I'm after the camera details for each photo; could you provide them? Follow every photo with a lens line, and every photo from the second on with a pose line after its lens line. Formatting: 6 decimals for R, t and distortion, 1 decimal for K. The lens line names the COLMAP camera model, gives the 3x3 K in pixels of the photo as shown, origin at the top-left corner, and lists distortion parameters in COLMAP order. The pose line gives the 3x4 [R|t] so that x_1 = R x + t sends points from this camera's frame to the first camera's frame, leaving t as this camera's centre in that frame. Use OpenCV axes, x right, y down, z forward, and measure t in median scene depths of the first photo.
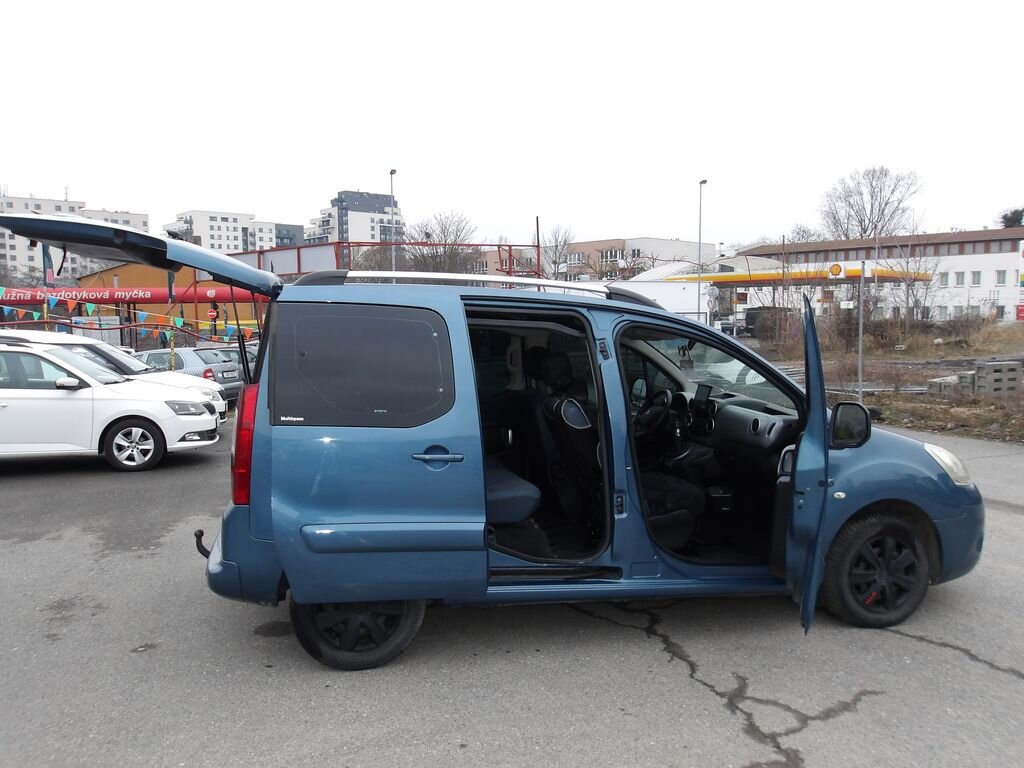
lens RADIAL K [[877.3, 0, 502.2], [0, 877.3, 385.4], [0, 0, 1]] dist [-0.007658, -0.002041]
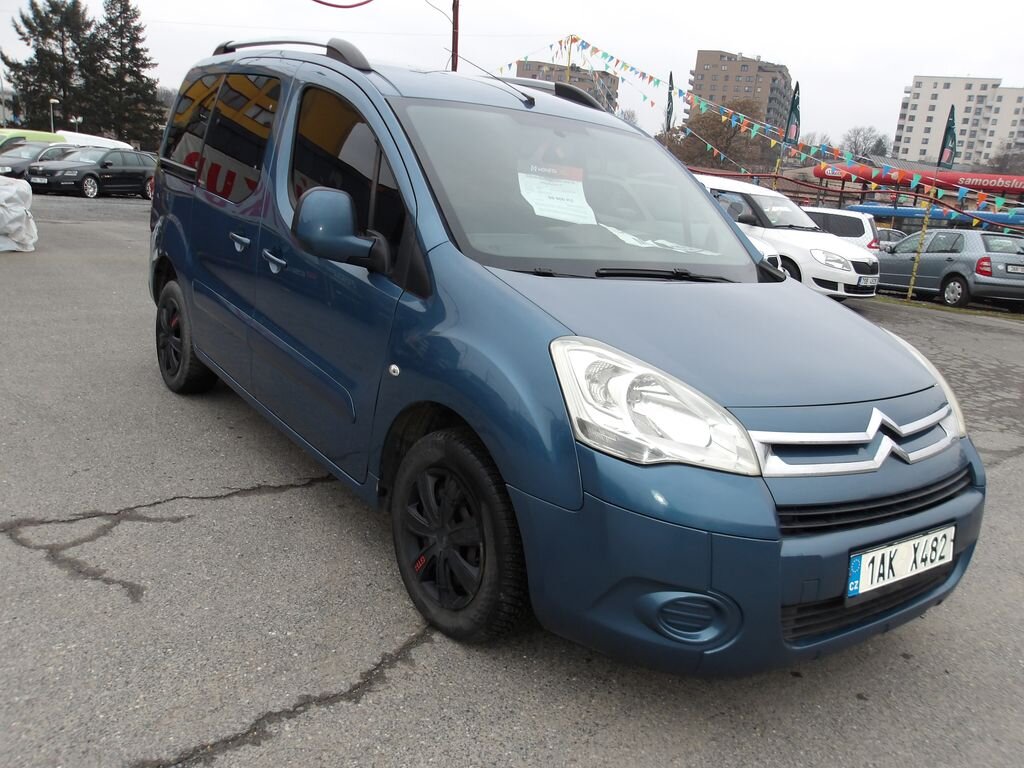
lens RADIAL K [[885.0, 0, 509.3], [0, 885.0, 376.6], [0, 0, 1]] dist [0.033318, -0.005136]
pose [[0.406525, 0.252539, -0.878044, 0.929315], [-0.171263, 0.965068, 0.198276, -0.004262], [0.897445, 0.069773, 0.435574, 0.787599]]
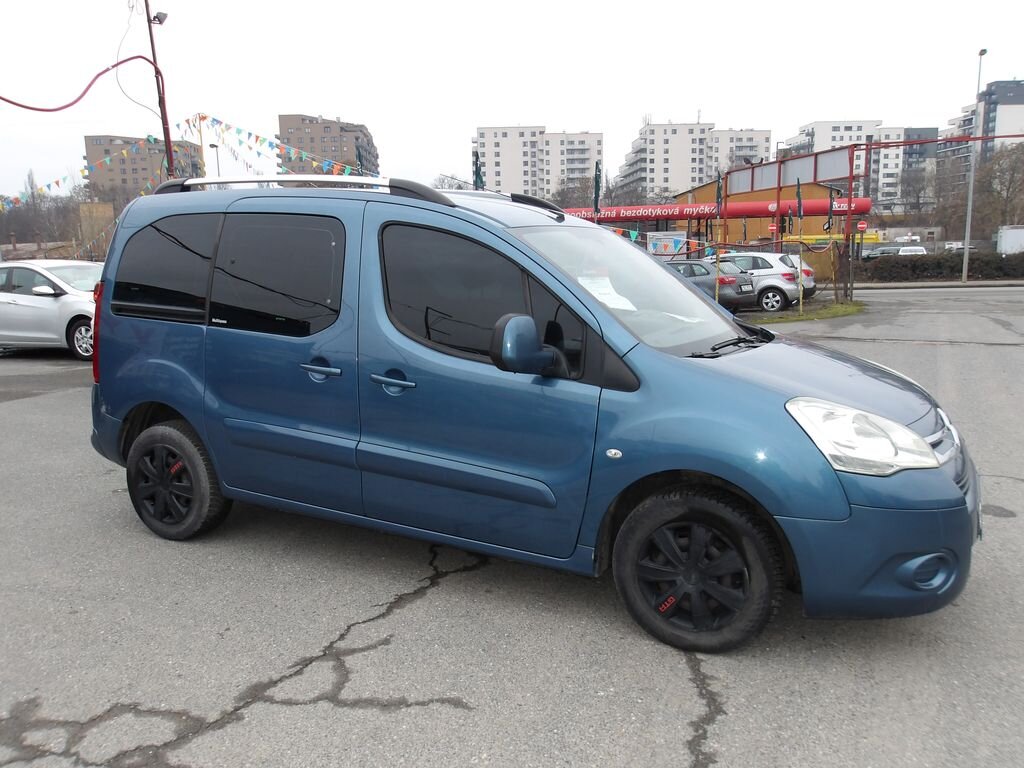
lens RADIAL K [[872.6, 0, 512.0], [0, 872.6, 384.0], [0, 0, 1]] dist [0.007535, -0.003543]
pose [[0.765866, 0.095406, -0.635883, 0.758636], [-0.035626, 0.993708, 0.106185, -0.007131], [0.642013, -0.058670, 0.764446, 0.384714]]
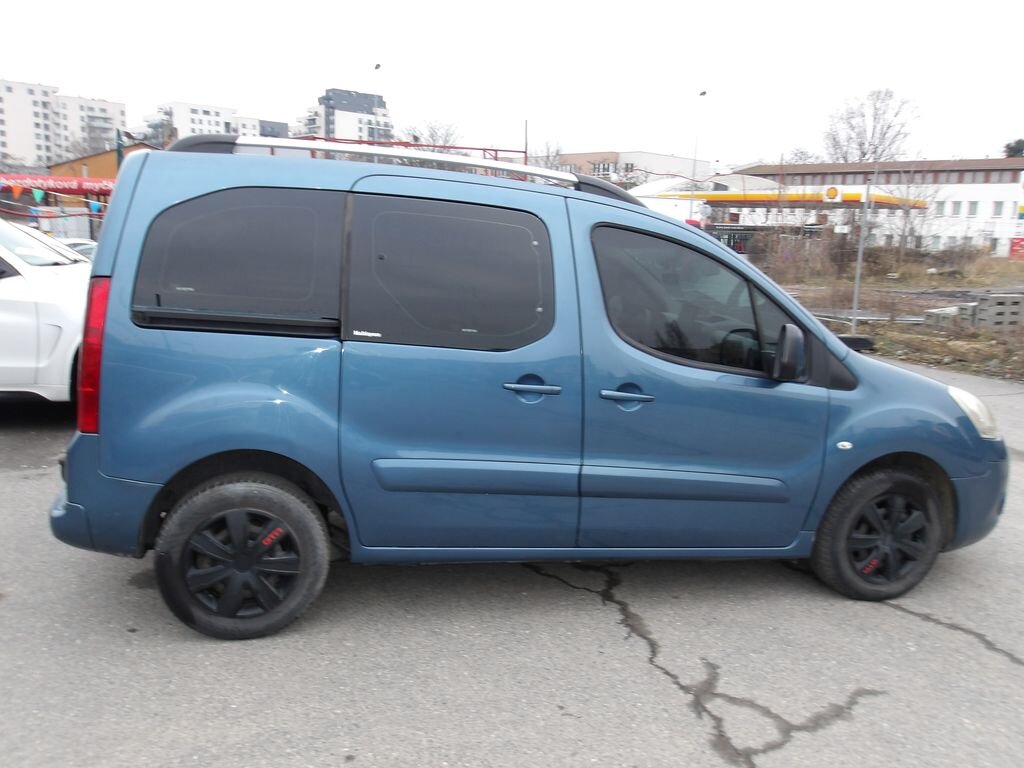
lens RADIAL K [[870.5, 0, 505.6], [0, 870.5, 395.2], [0, 0, 1]] dist [0.003636, -0.011382]
pose [[0.998961, 0.039402, 0.022916, 0.045349], [-0.041689, 0.993082, 0.109777, 0.002027], [-0.018432, -0.110618, 0.993692, 0.193436]]
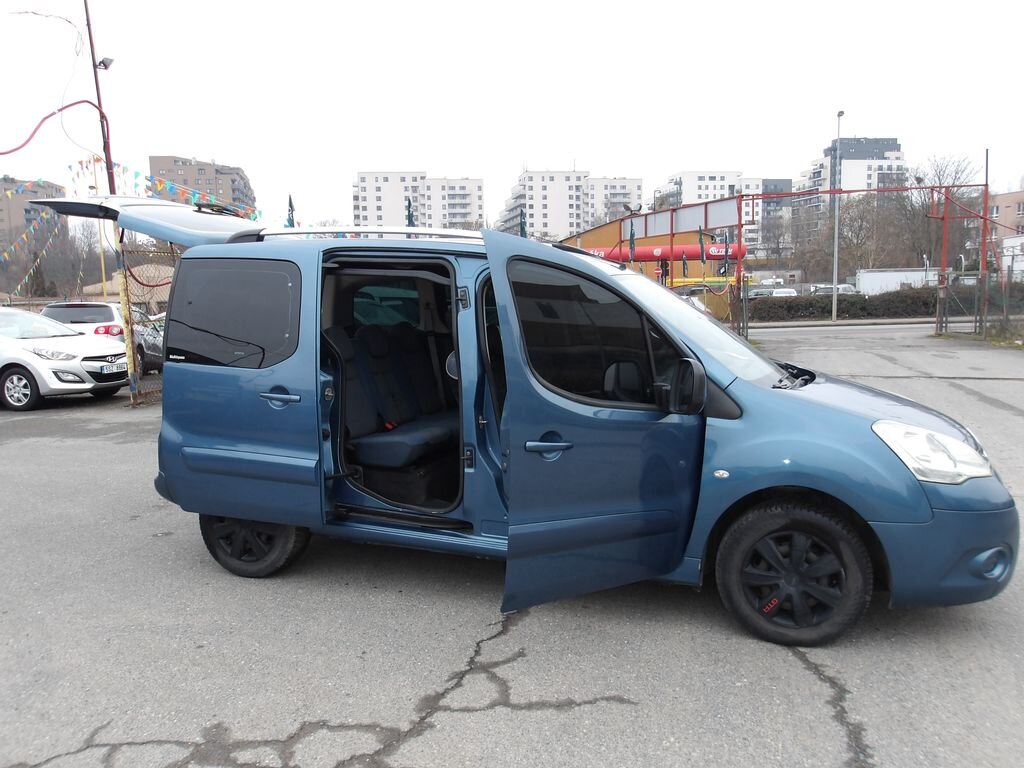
lens RADIAL K [[870.5, 0, 505.6], [0, 870.5, 395.2], [0, 0, 1]] dist [0.003636, -0.011382]
pose [[0.845405, 0.056850, -0.531092, 0.629821], [-0.025081, 0.997448, 0.066846, 0.000581], [0.533537, -0.043192, 0.844673, 0.196224]]
